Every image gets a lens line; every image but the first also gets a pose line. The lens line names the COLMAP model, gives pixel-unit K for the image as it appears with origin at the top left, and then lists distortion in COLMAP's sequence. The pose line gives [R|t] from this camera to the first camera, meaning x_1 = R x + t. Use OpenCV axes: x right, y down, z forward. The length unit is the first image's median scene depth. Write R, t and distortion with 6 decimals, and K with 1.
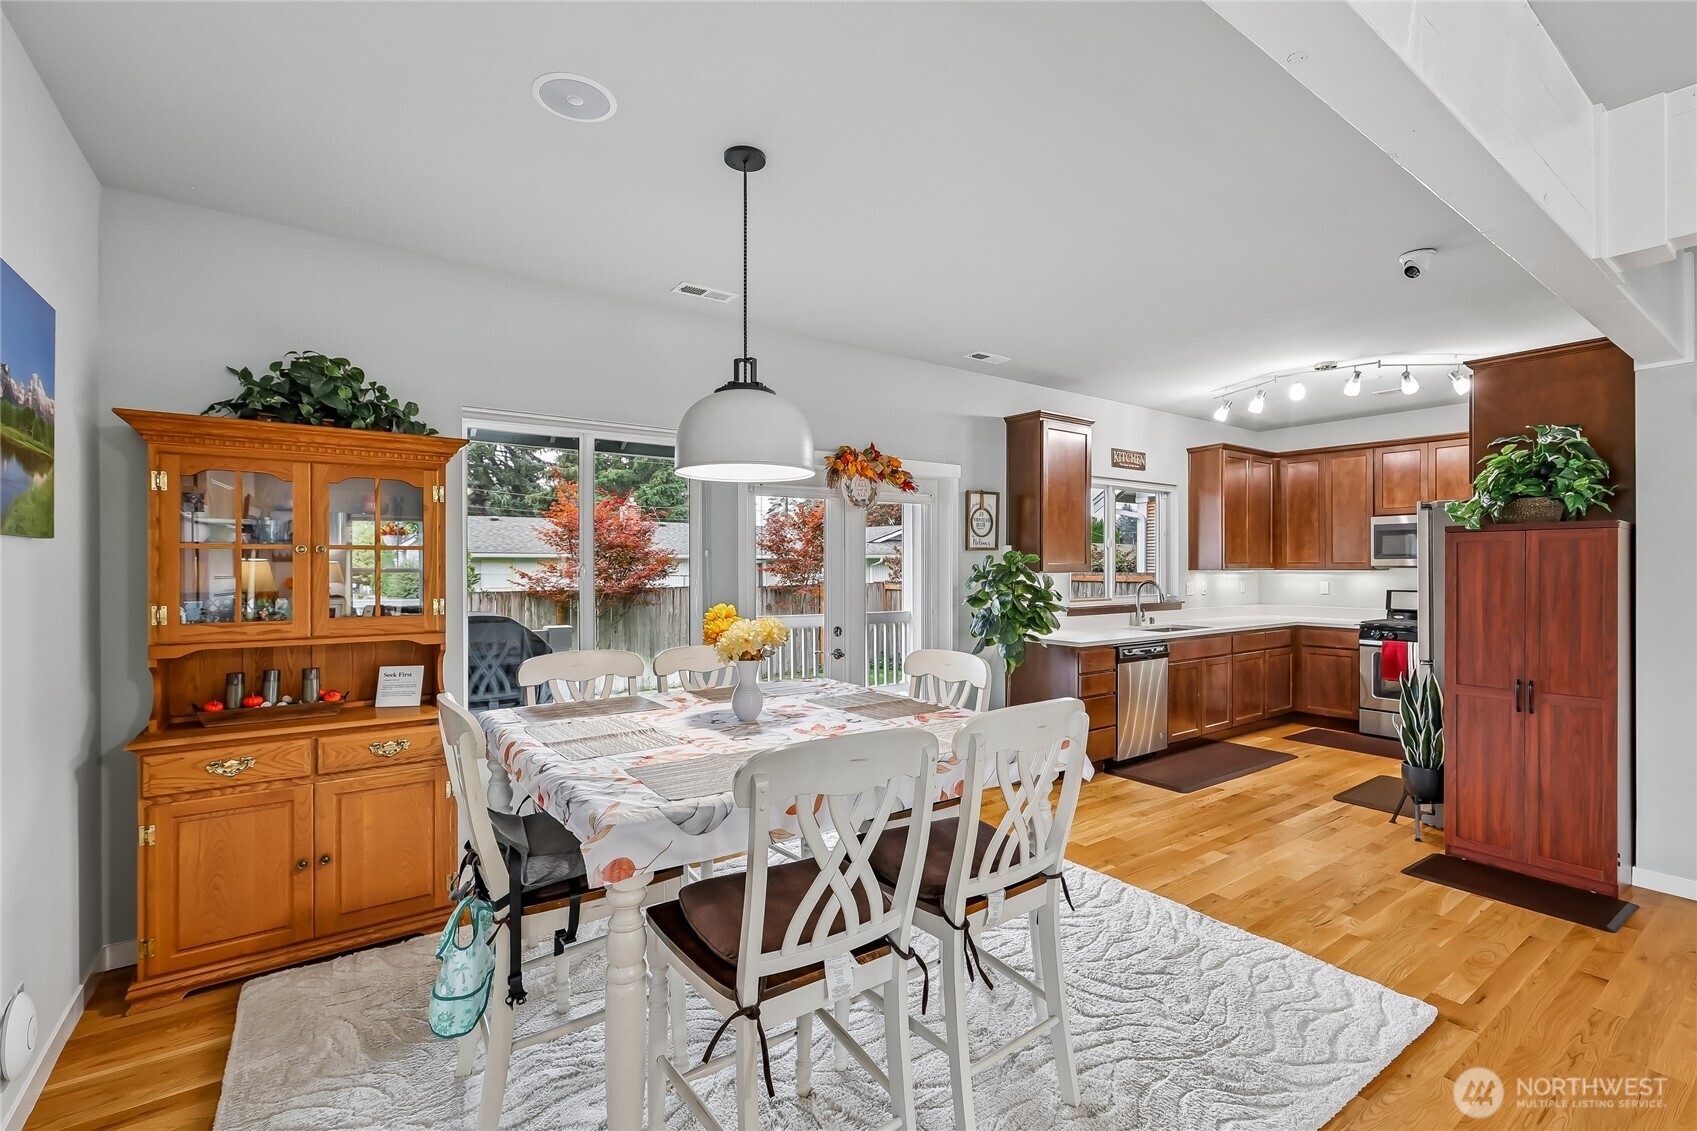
lens RADIAL K [[754.4, 0, 857.6], [0, 754.4, 565.1], [0, 0, 1]] dist [-0.002127, 0.002476]
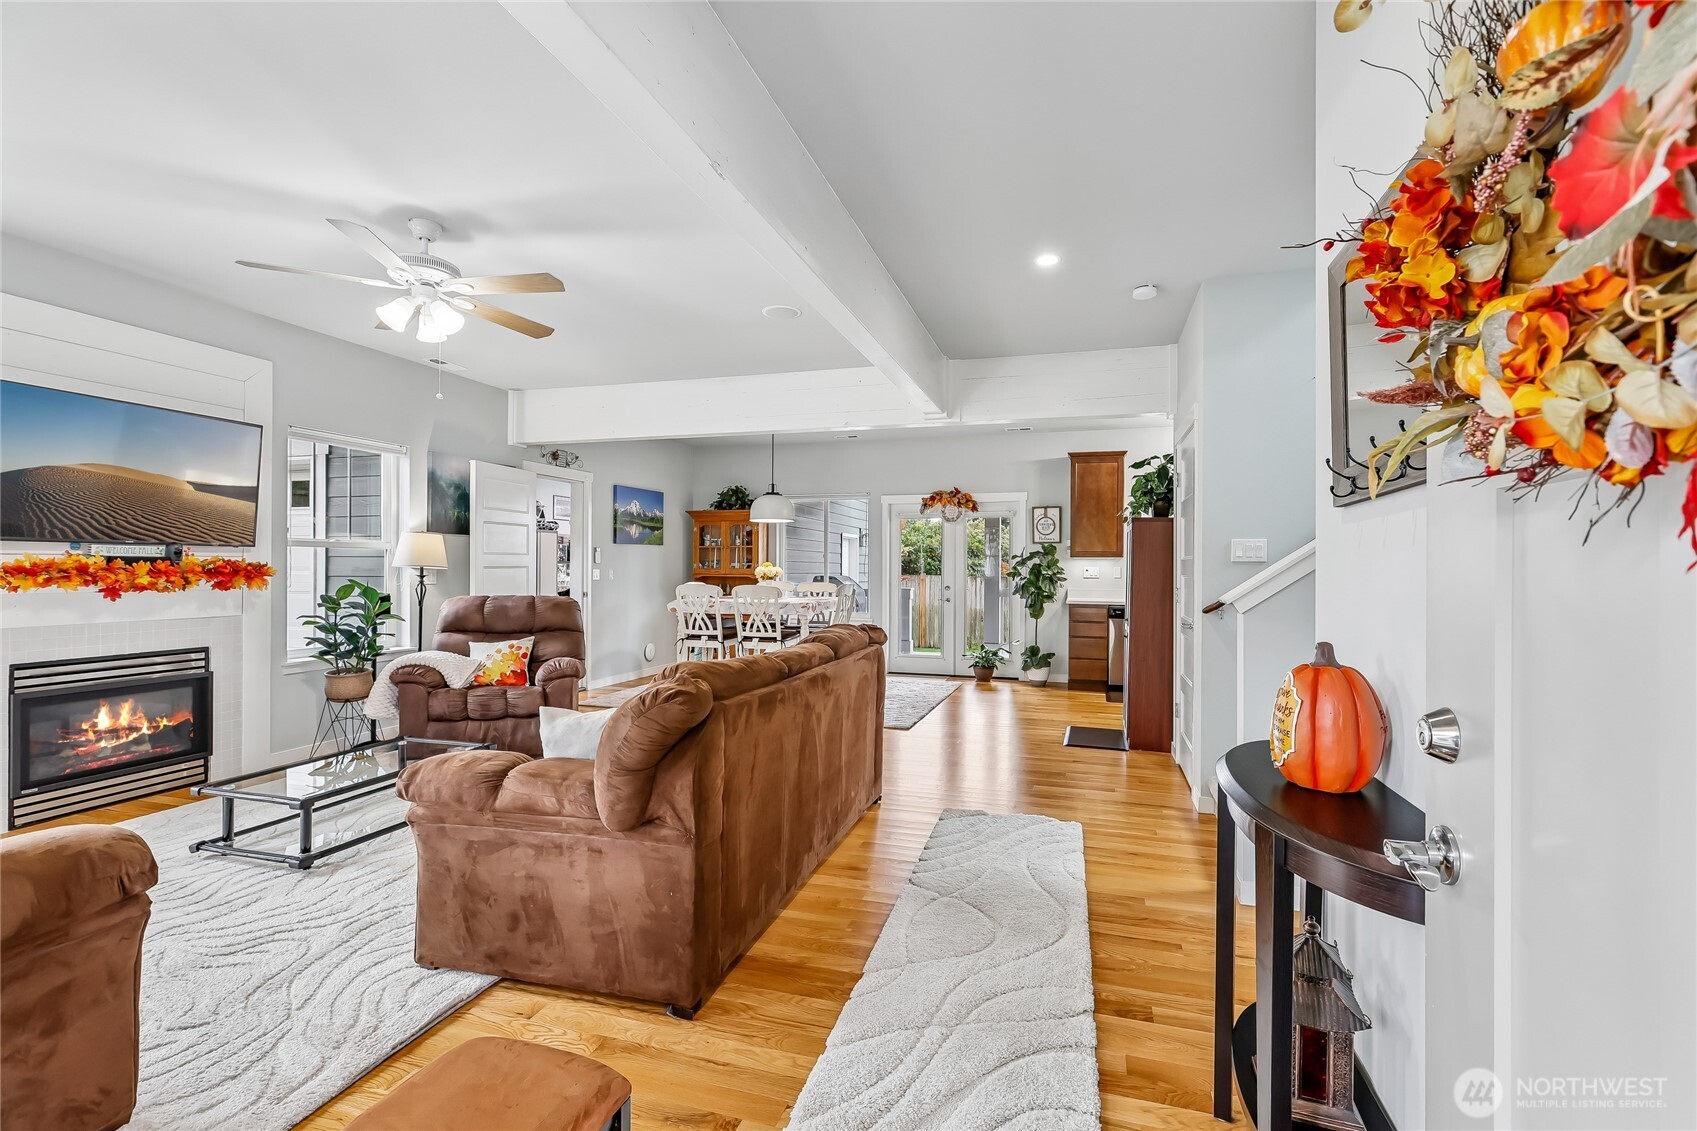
lens RADIAL K [[754.4, 0, 858.9], [0, 754.4, 564.2], [0, 0, 1]] dist [-0.002127, 0.002476]
pose [[0.606588, 0.002840, -0.795011, 1.301227], [-0.005312, 0.999986, -0.000481, 0.030085], [0.794998, 0.004515, 0.606595, -0.309247]]
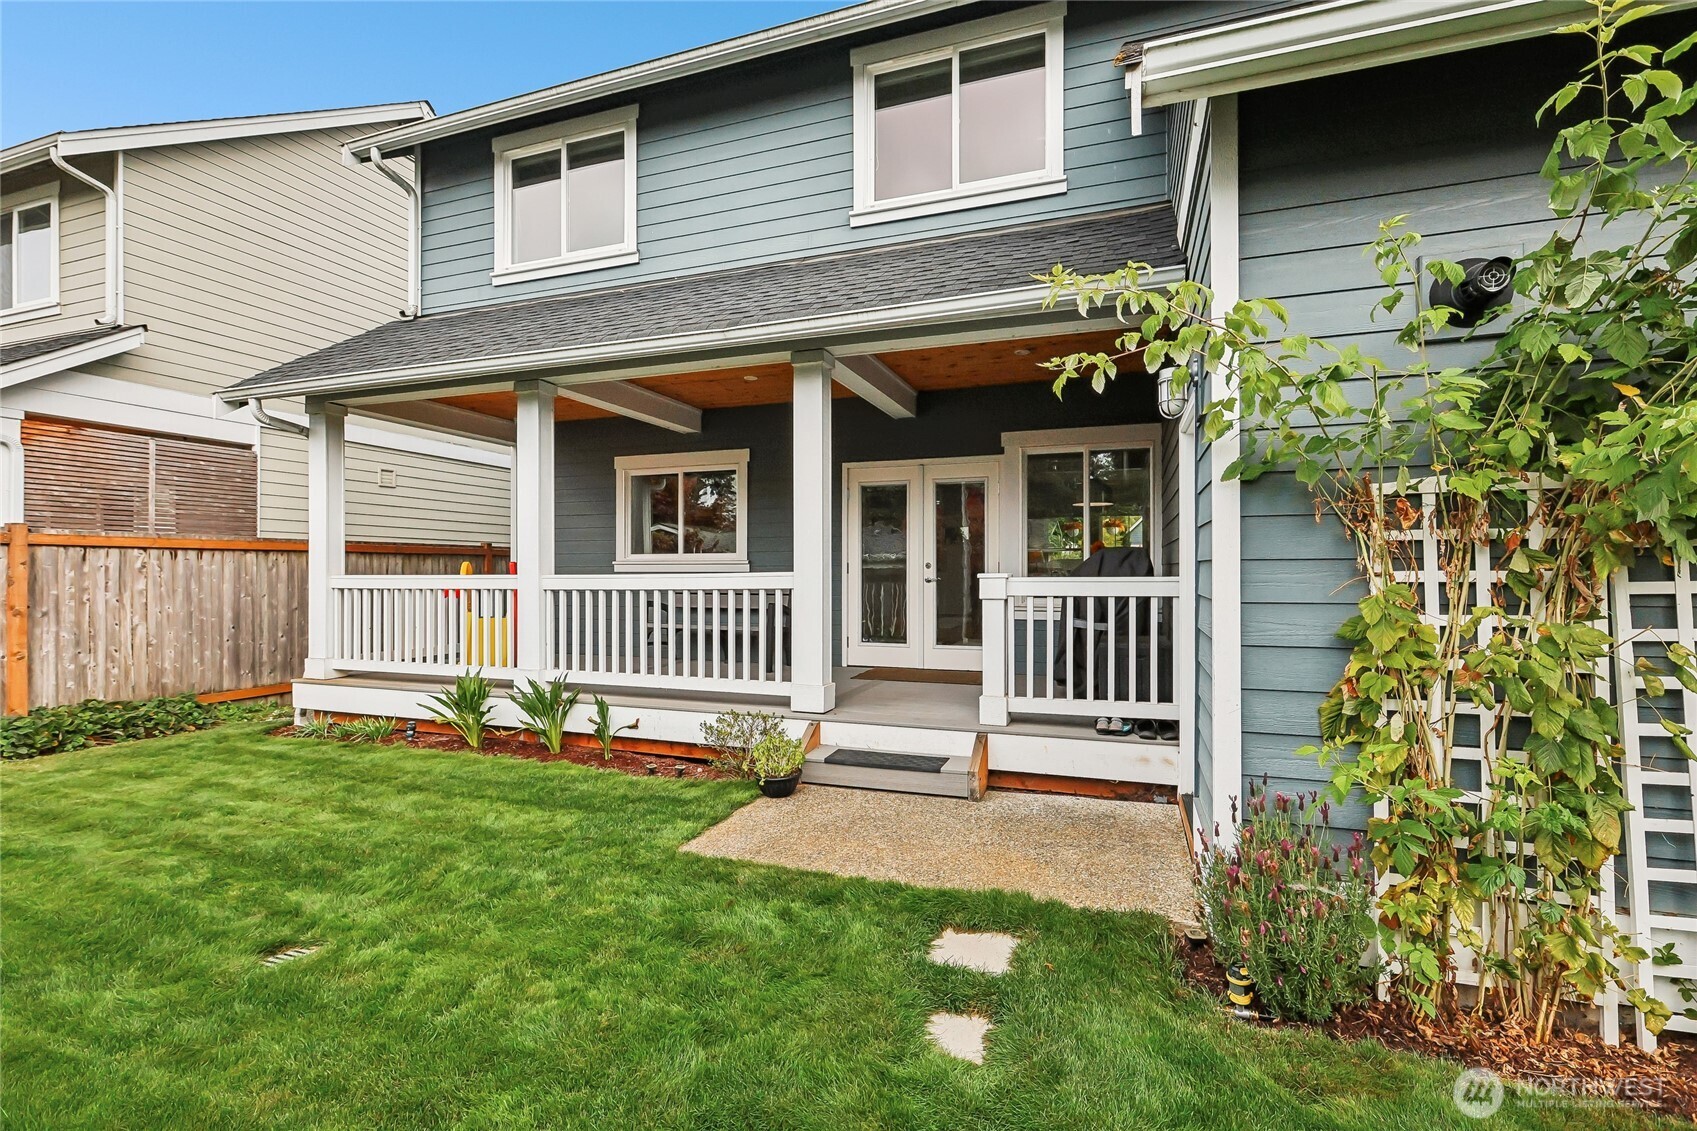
lens RADIAL K [[754.4, 0, 861.4], [0, 754.4, 564.1], [0, 0, 1]] dist [-0.002127, 0.002476]
pose [[-0.561140, 0.010547, 0.827653, -1.224351], [0.003204, 0.999939, -0.010570, 0.100961], [-0.827714, -0.003280, -0.561140, 1.964163]]
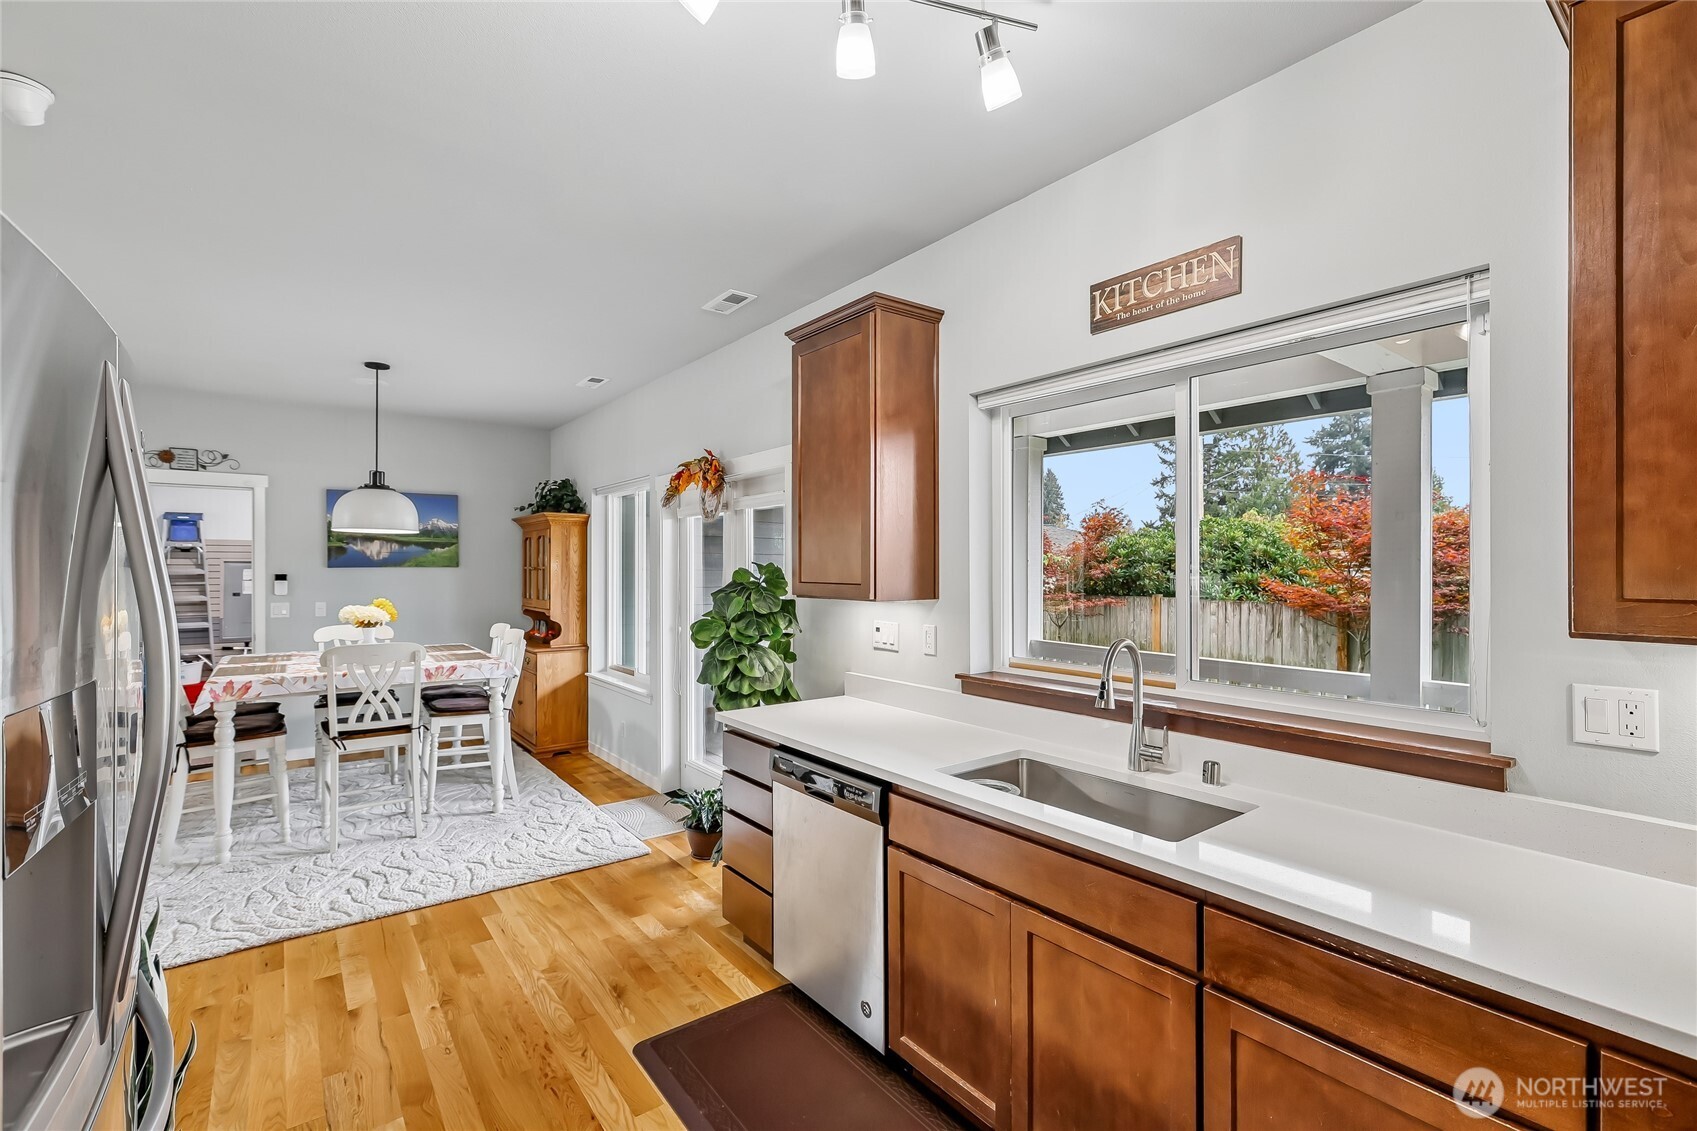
lens RADIAL K [[754.4, 0, 866.5], [0, 754.4, 565.6], [0, 0, 1]] dist [-0.002127, 0.002476]
pose [[0.030160, -0.001460, -0.999544, 0.922586], [-0.000759, 0.999999, -0.001484, -0.015941], [0.999545, 0.000804, 0.030159, 1.118508]]
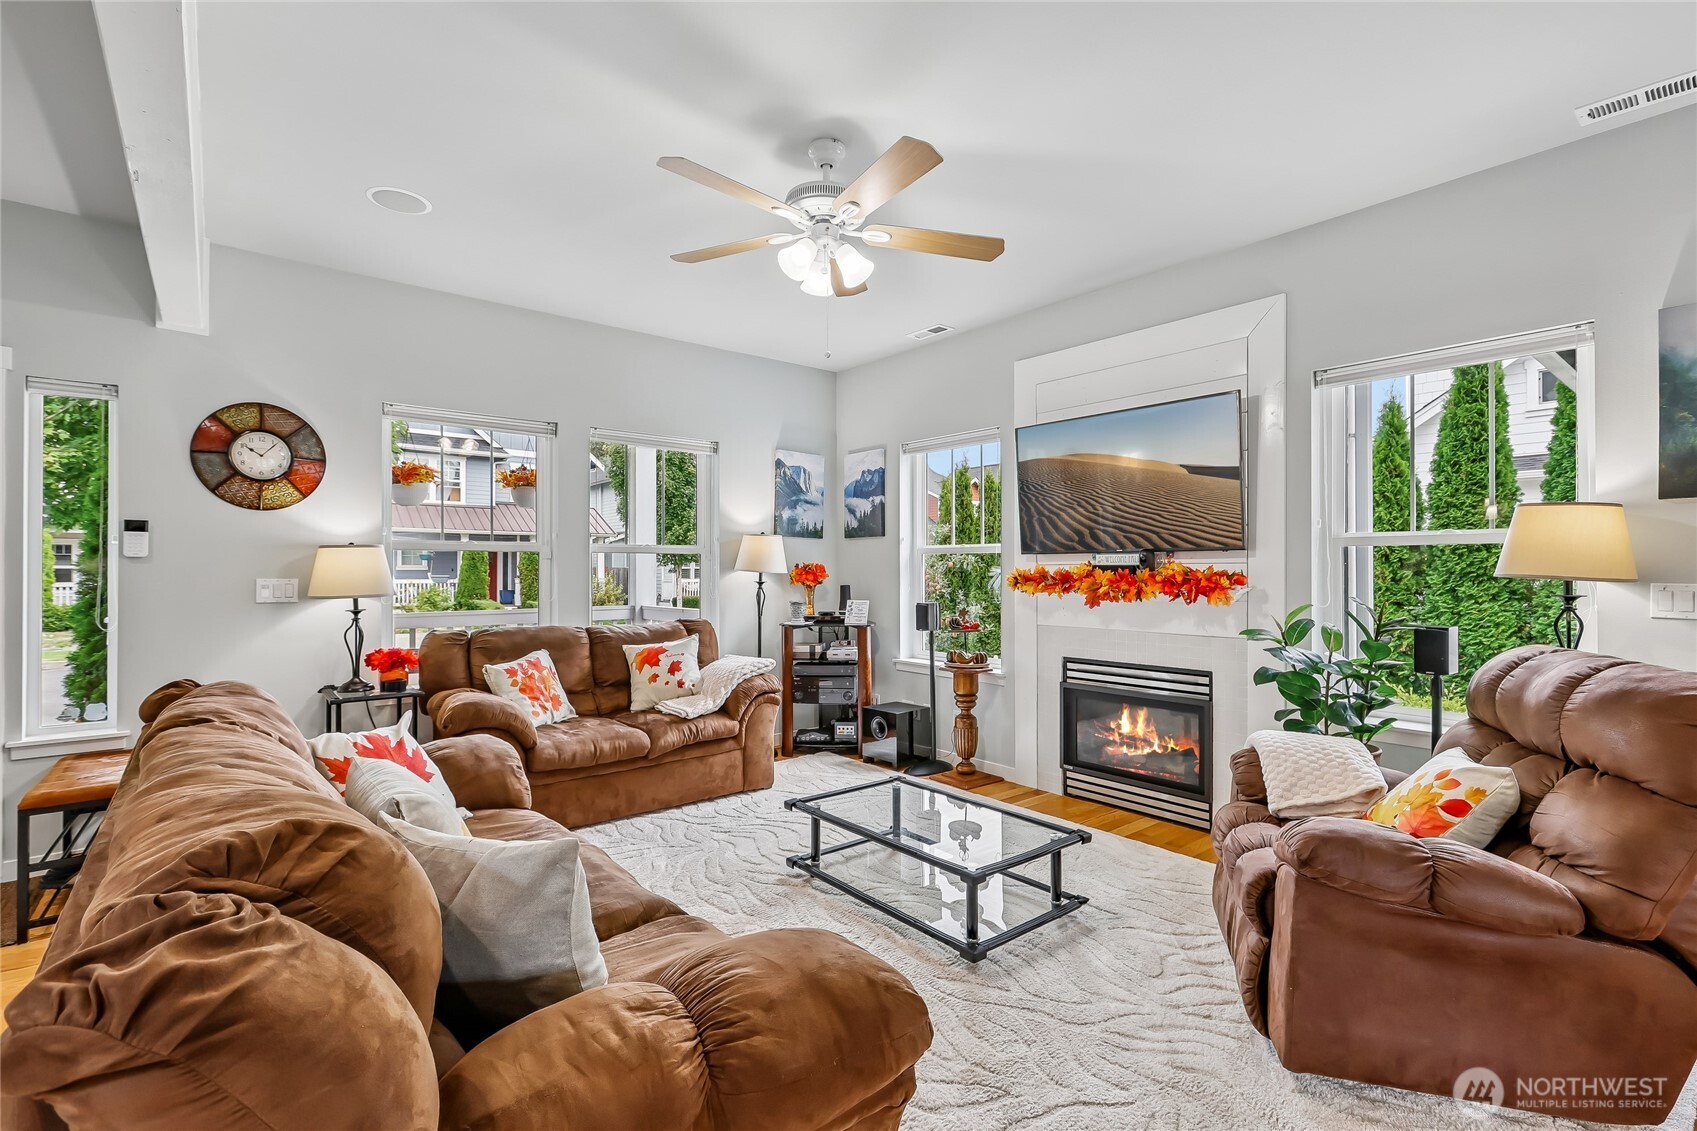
lens RADIAL K [[754.4, 0, 837.1], [0, 754.4, 573.5], [0, 0, 1]] dist [-0.002127, 0.002476]
pose [[-0.998142, 0.002666, -0.060879, 0.536842], [0.002511, 0.999993, 0.002621, 0.032346], [0.060886, 0.002463, -0.998142, 0.337800]]
